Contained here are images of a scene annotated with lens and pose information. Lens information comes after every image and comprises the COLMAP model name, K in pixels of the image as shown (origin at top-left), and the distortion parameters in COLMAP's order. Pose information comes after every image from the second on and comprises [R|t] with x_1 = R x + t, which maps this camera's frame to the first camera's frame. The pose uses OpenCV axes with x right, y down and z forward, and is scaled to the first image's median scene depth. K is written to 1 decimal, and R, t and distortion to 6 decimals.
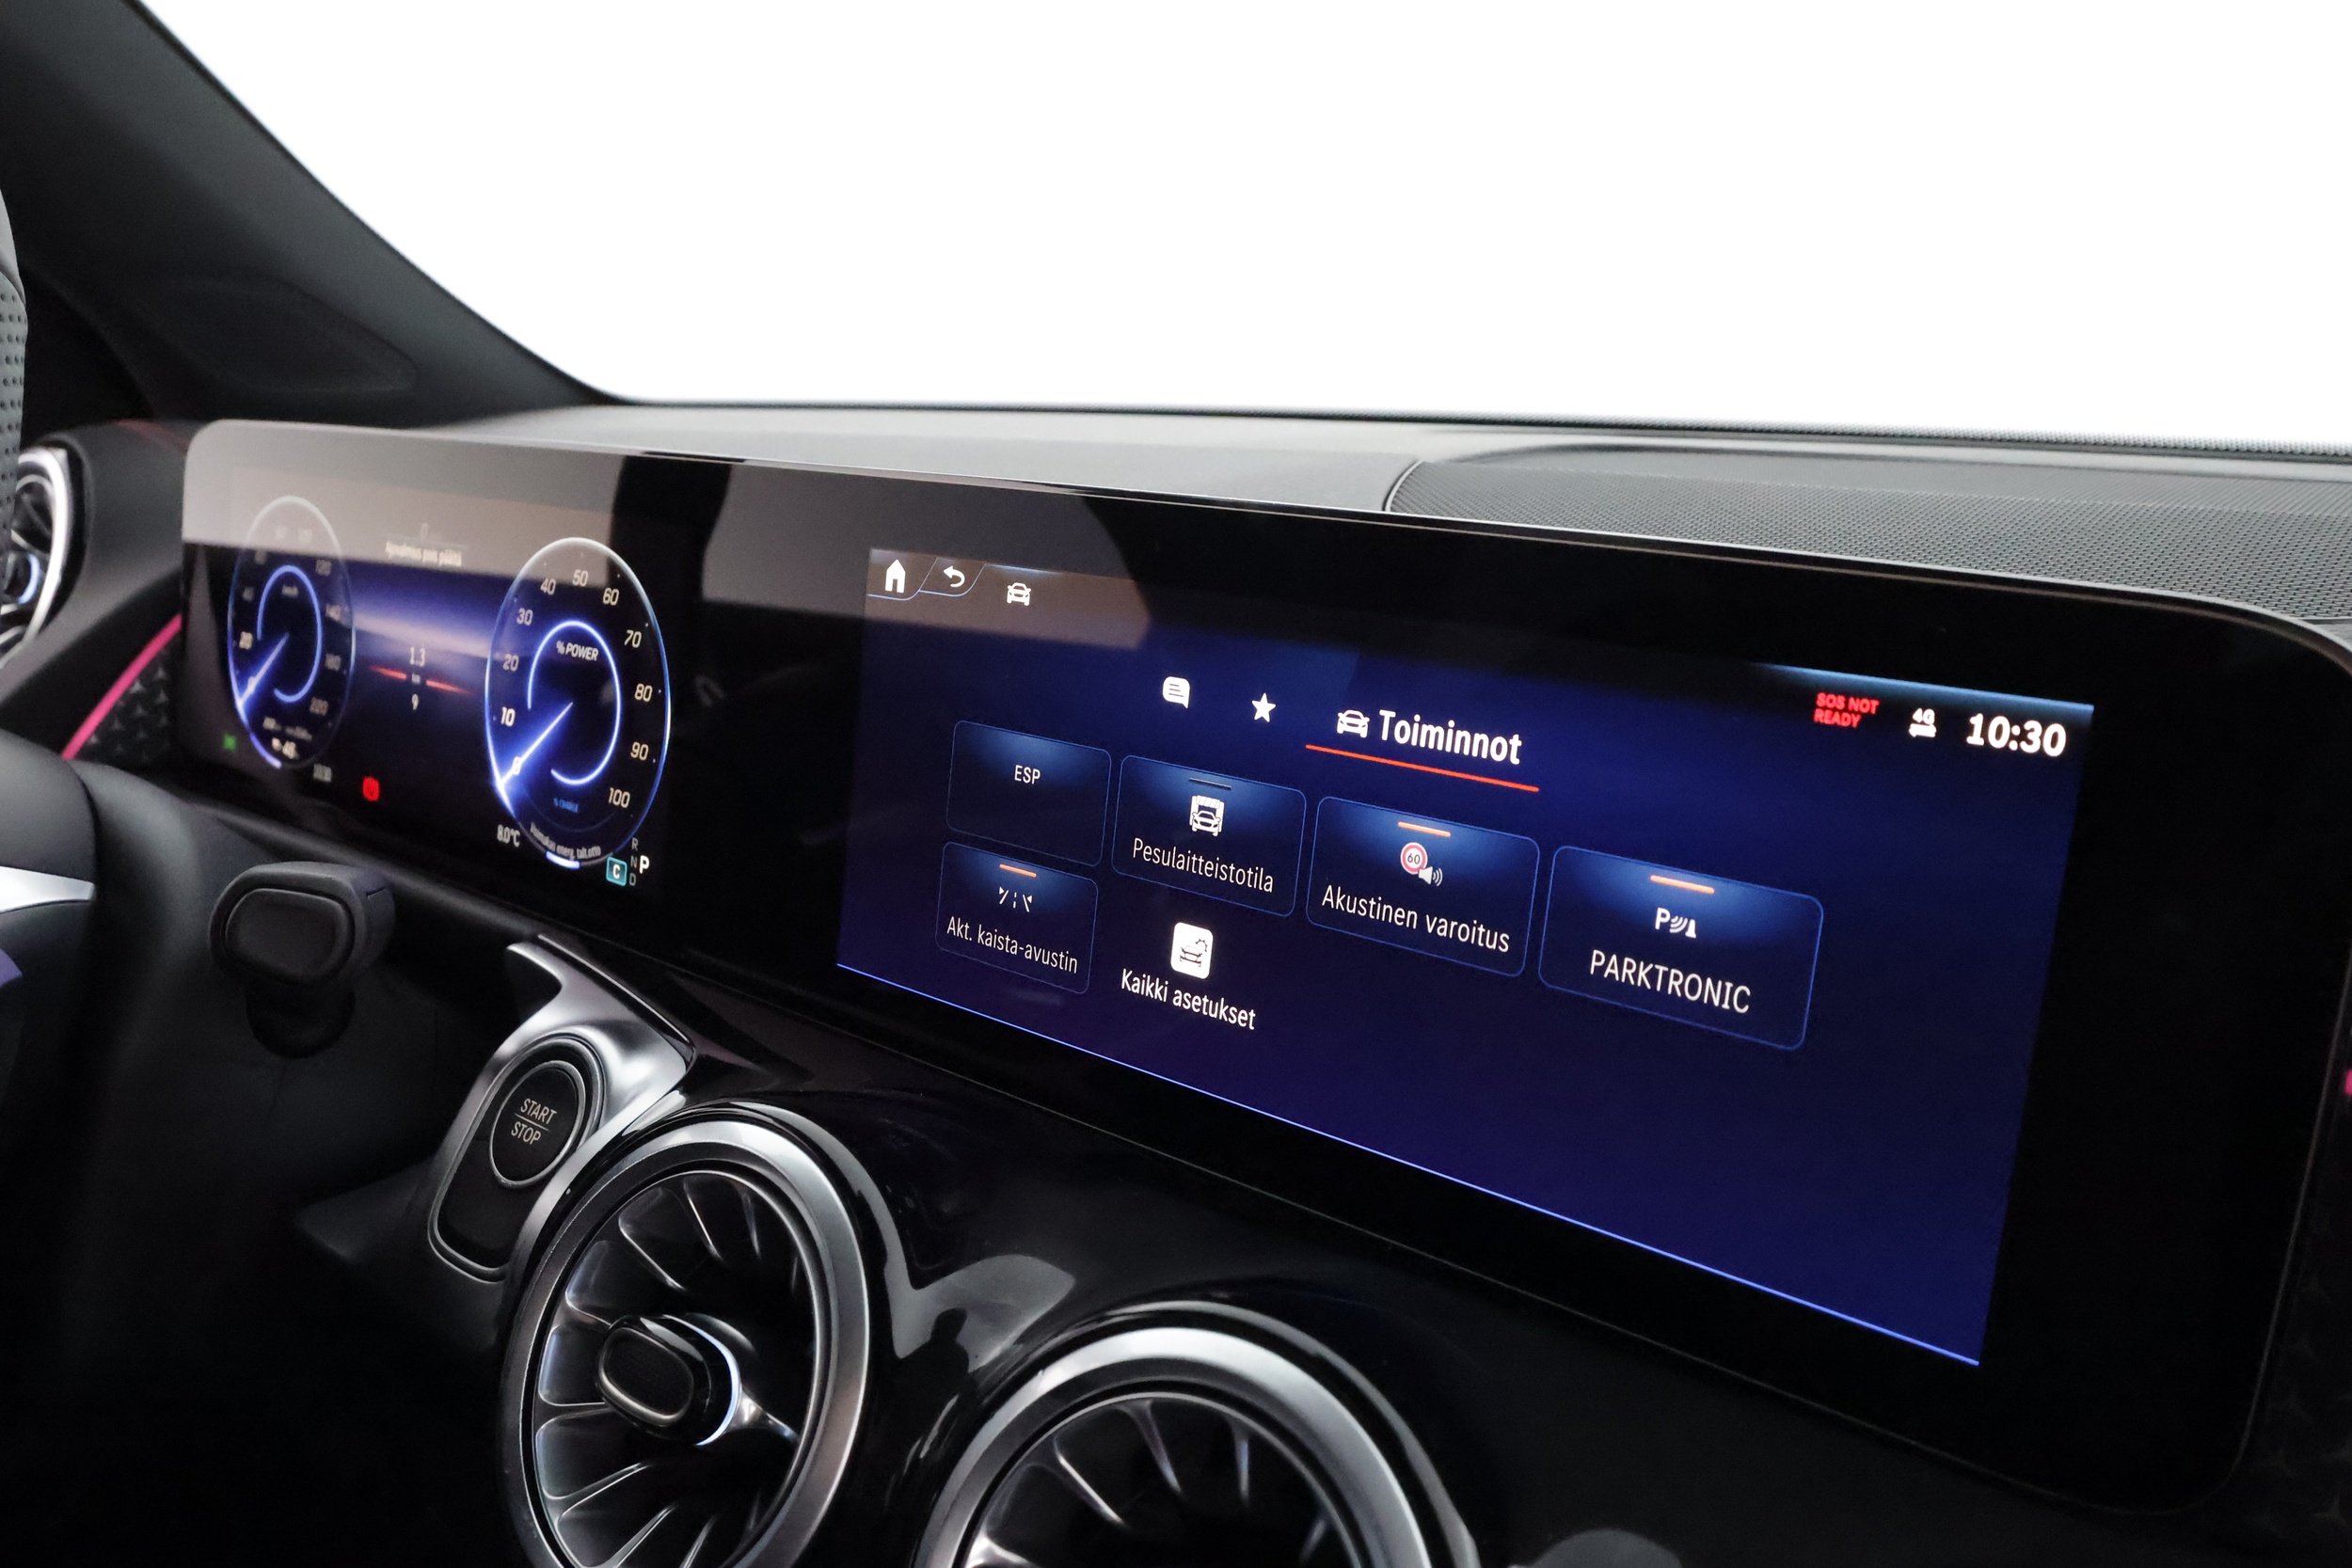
lens RADIAL K [[1852.7, 0, 1161.8], [0, 1852.7, 786.2], [0, 0, 1]] dist [0.001269, -0.001213]
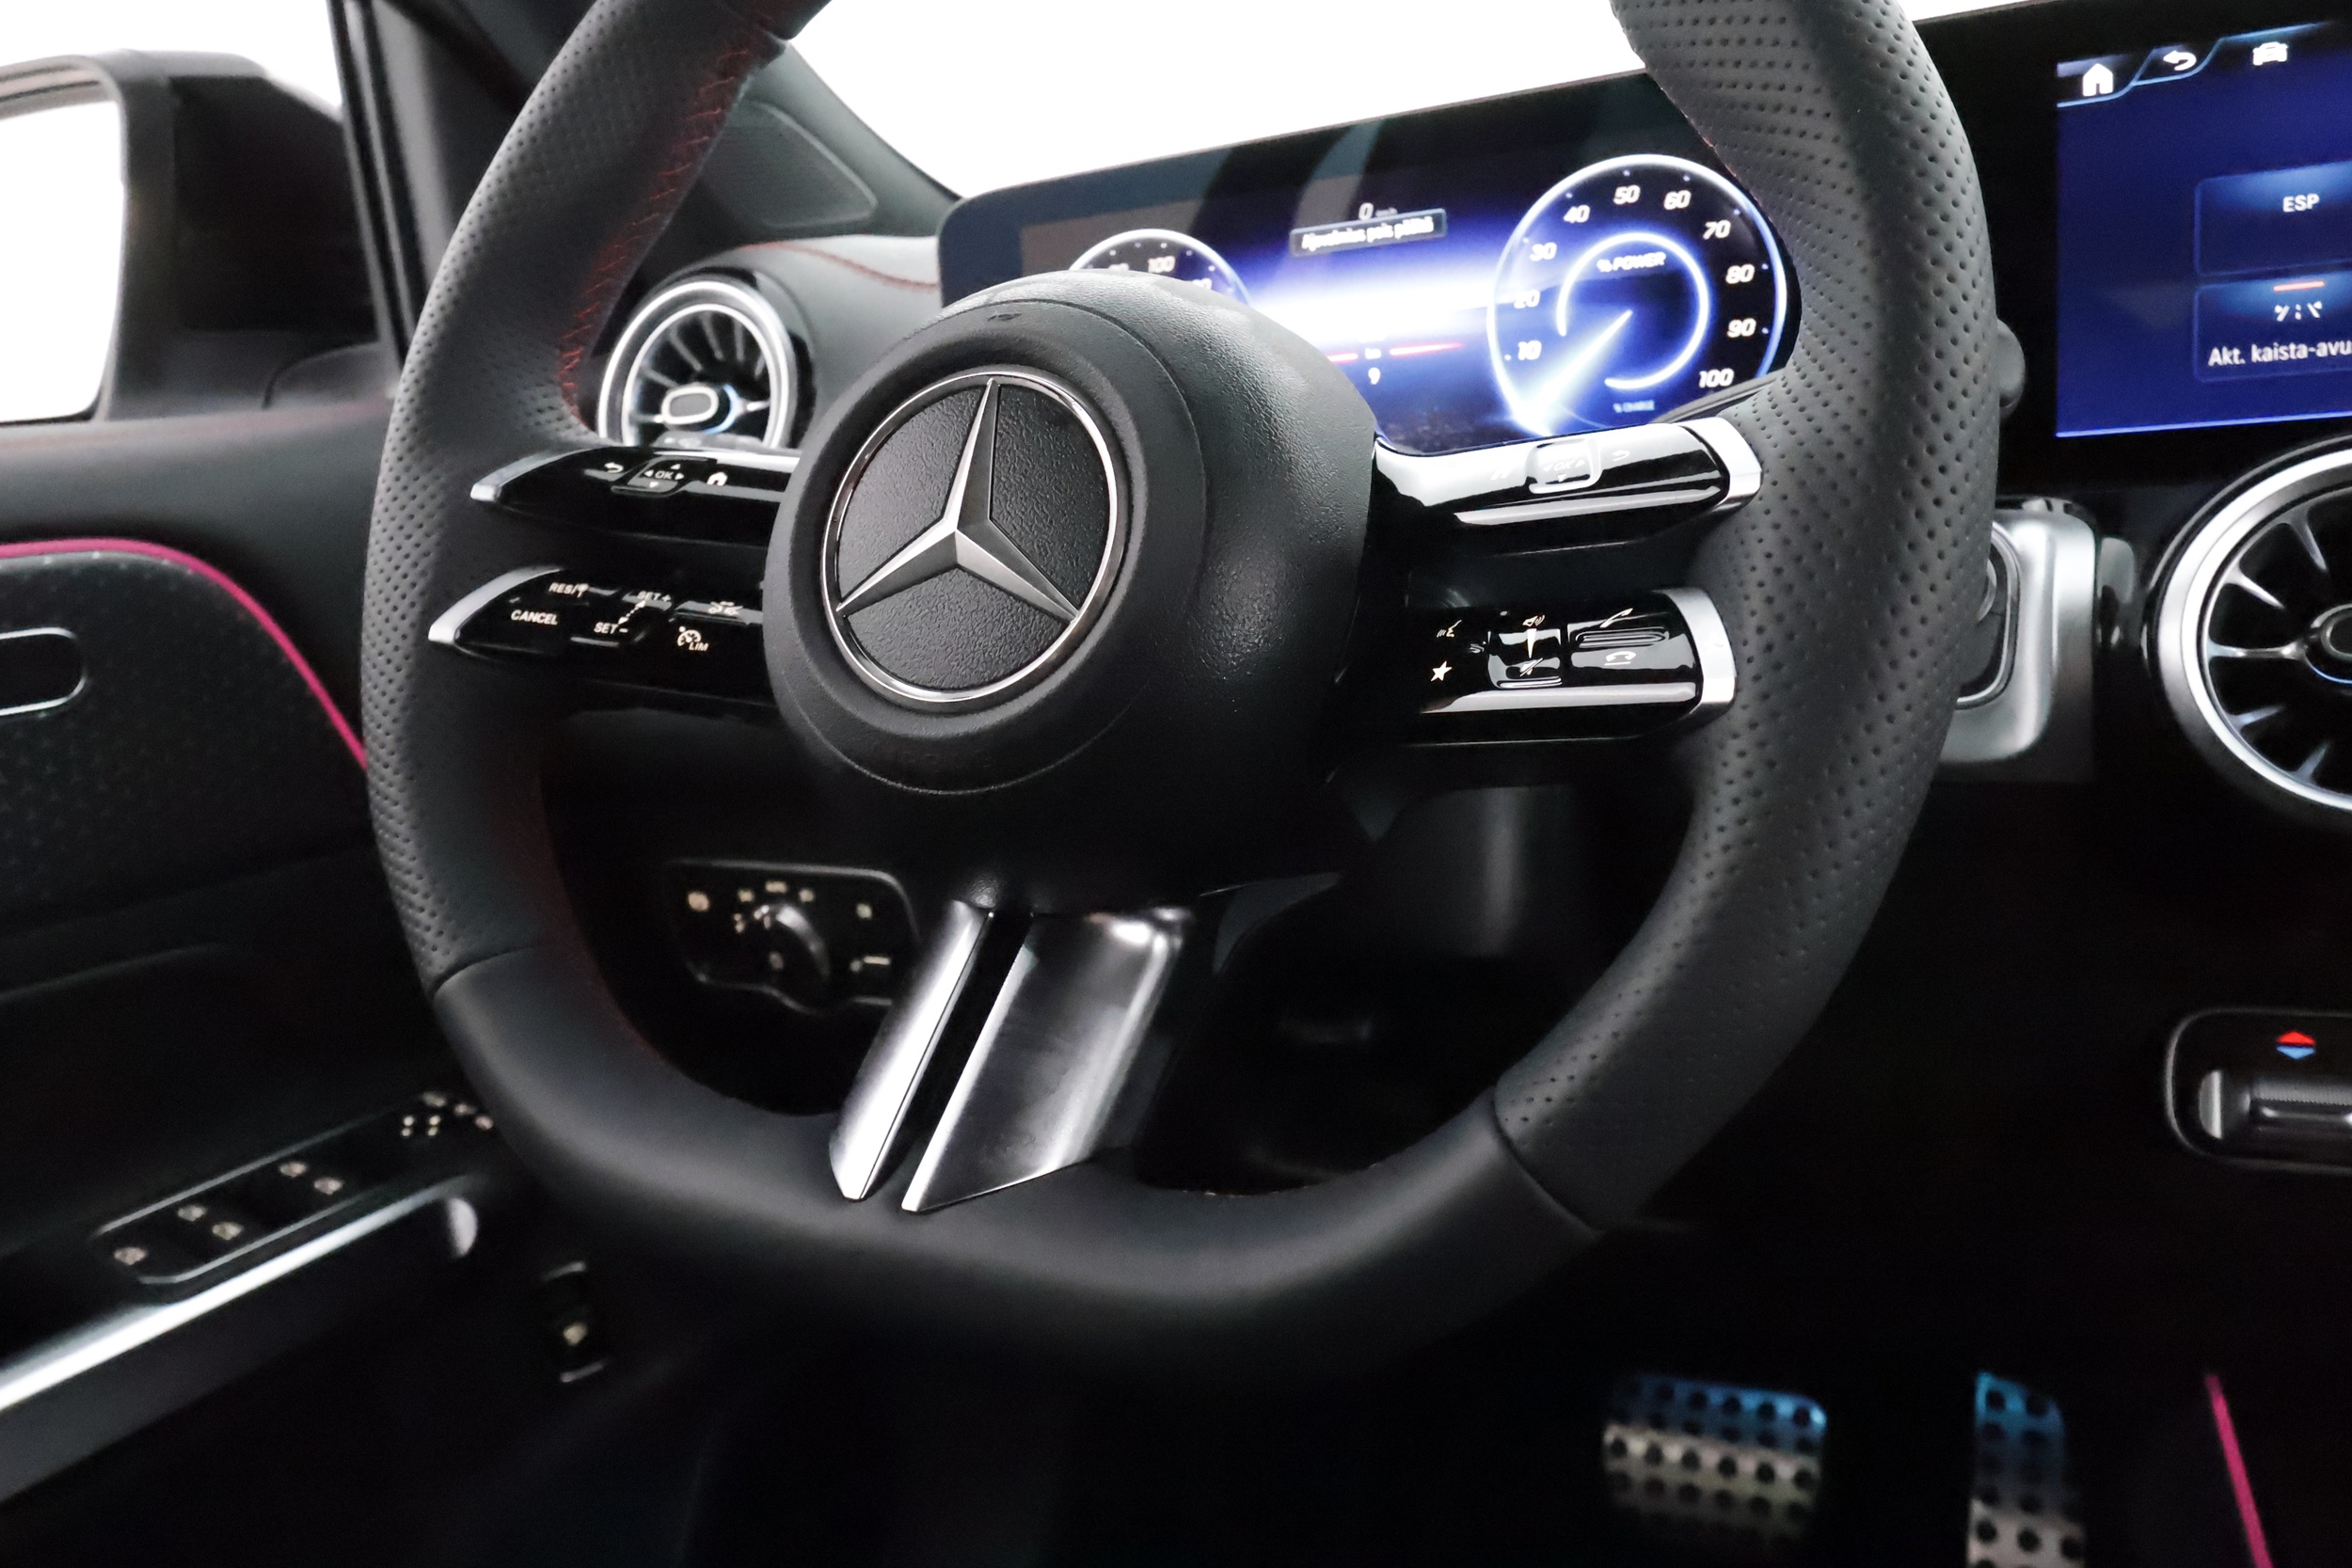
lens RADIAL K [[1852.7, 0, 1168.1], [0, 1852.7, 782.3], [0, 0, 1]] dist [0.001269, -0.001213]
pose [[0.962082, -0.208029, 0.176414, -0.857643], [0.202698, 0.978068, 0.047926, 0.124224], [-0.182514, -0.010350, 0.983149, -0.043364]]
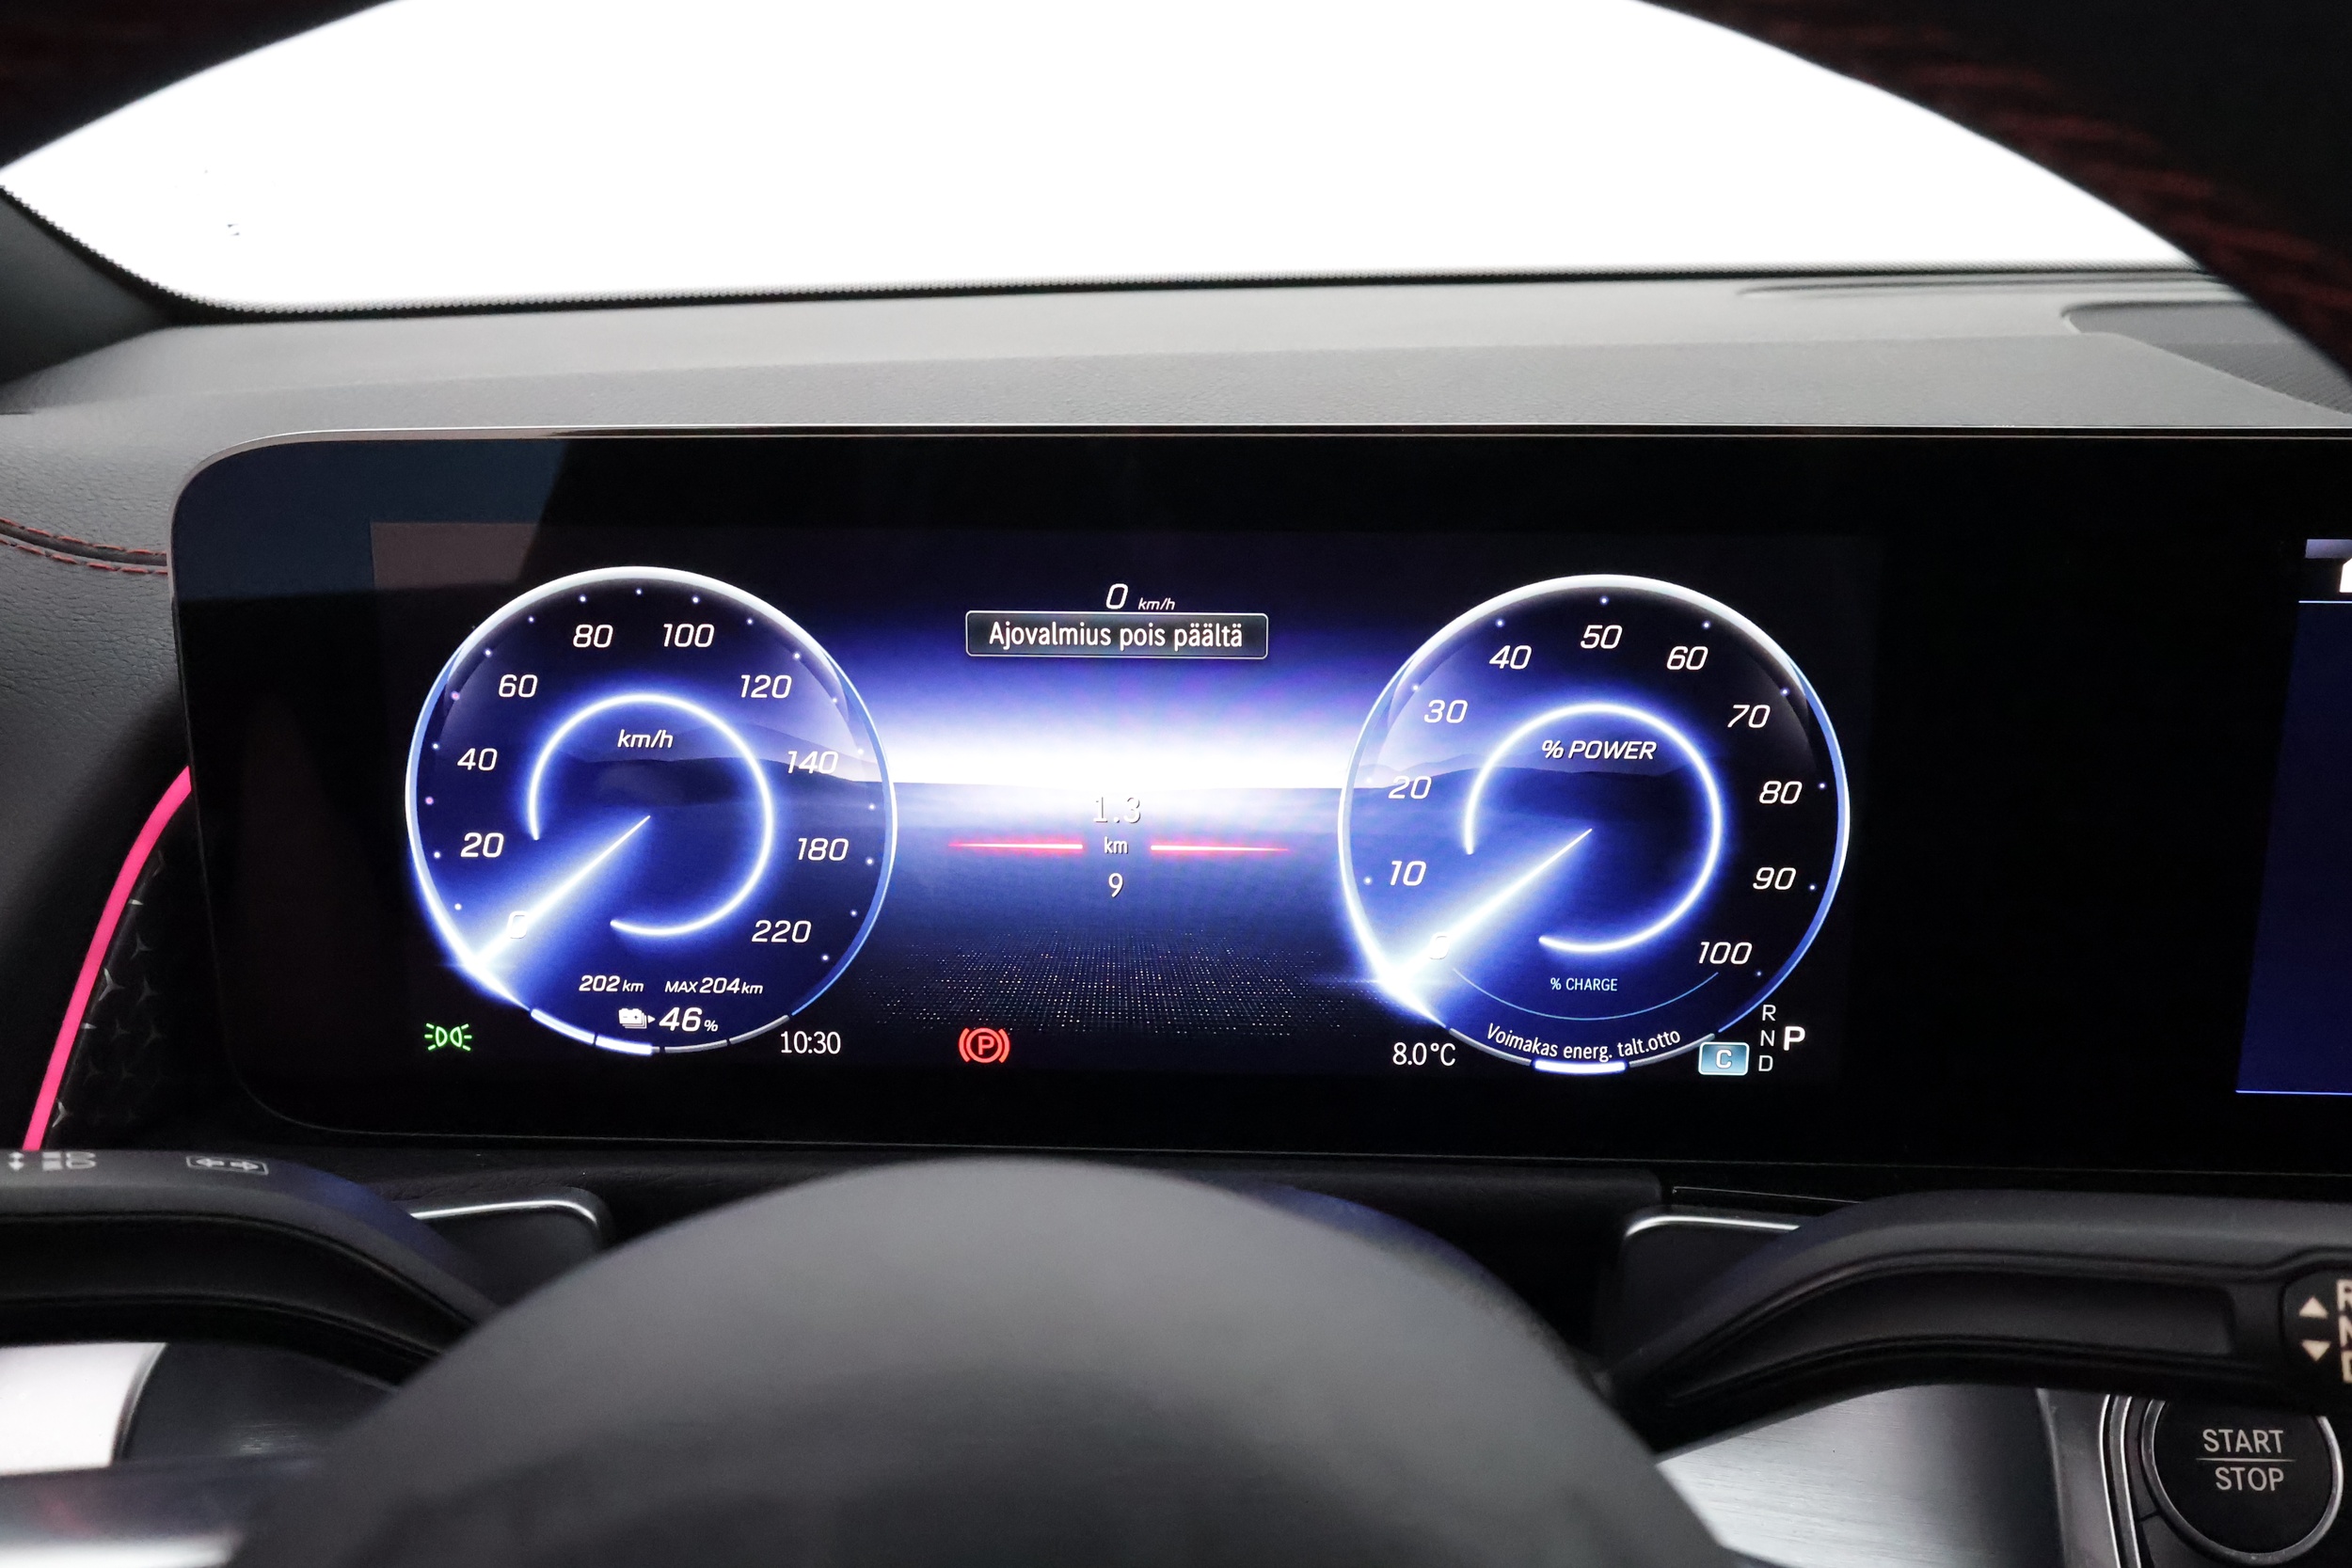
lens RADIAL K [[1852.7, 0, 1167.3], [0, 1852.7, 779.0], [0, 0, 1]] dist [0.001269, -0.001213]
pose [[0.786980, -0.216646, 0.577691, -0.821268], [0.158616, 0.975895, 0.149900, -0.186396], [-0.596241, -0.026337, 0.802374, 0.583892]]
